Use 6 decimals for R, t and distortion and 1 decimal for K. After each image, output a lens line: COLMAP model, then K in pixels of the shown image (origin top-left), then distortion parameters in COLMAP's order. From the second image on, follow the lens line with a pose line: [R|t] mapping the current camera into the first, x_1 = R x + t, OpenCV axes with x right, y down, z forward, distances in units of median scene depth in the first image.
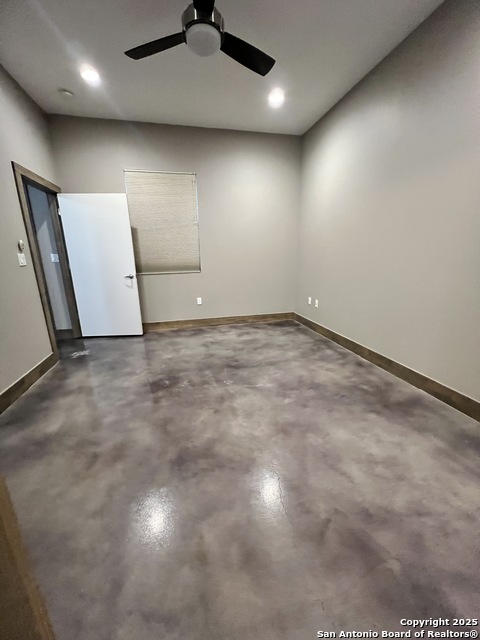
lens RADIAL K [[255.1, 0, 239.3], [0, 255.1, 319.6], [0, 0, 1]] dist [0.000812, 0.000265]
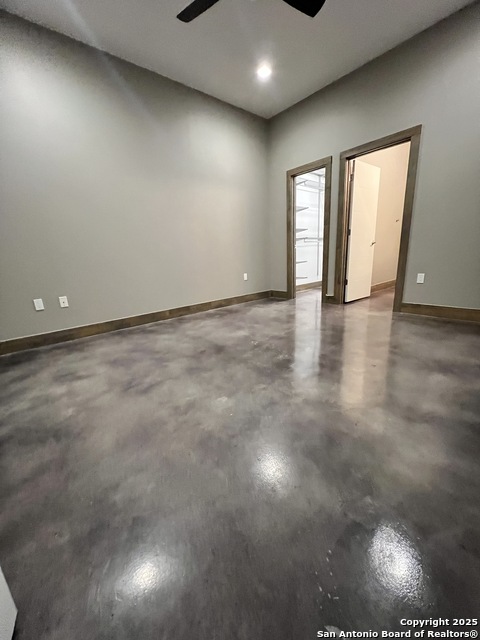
lens RADIAL K [[255.1, 0, 237.8], [0, 255.1, 320.7], [0, 0, 1]] dist [0.000812, 0.000265]
pose [[-0.457801, -0.179375, 0.870772, -0.697490], [0.283180, 0.899003, 0.334070, -0.148396], [-0.842750, 0.399522, -0.360769, 1.112525]]
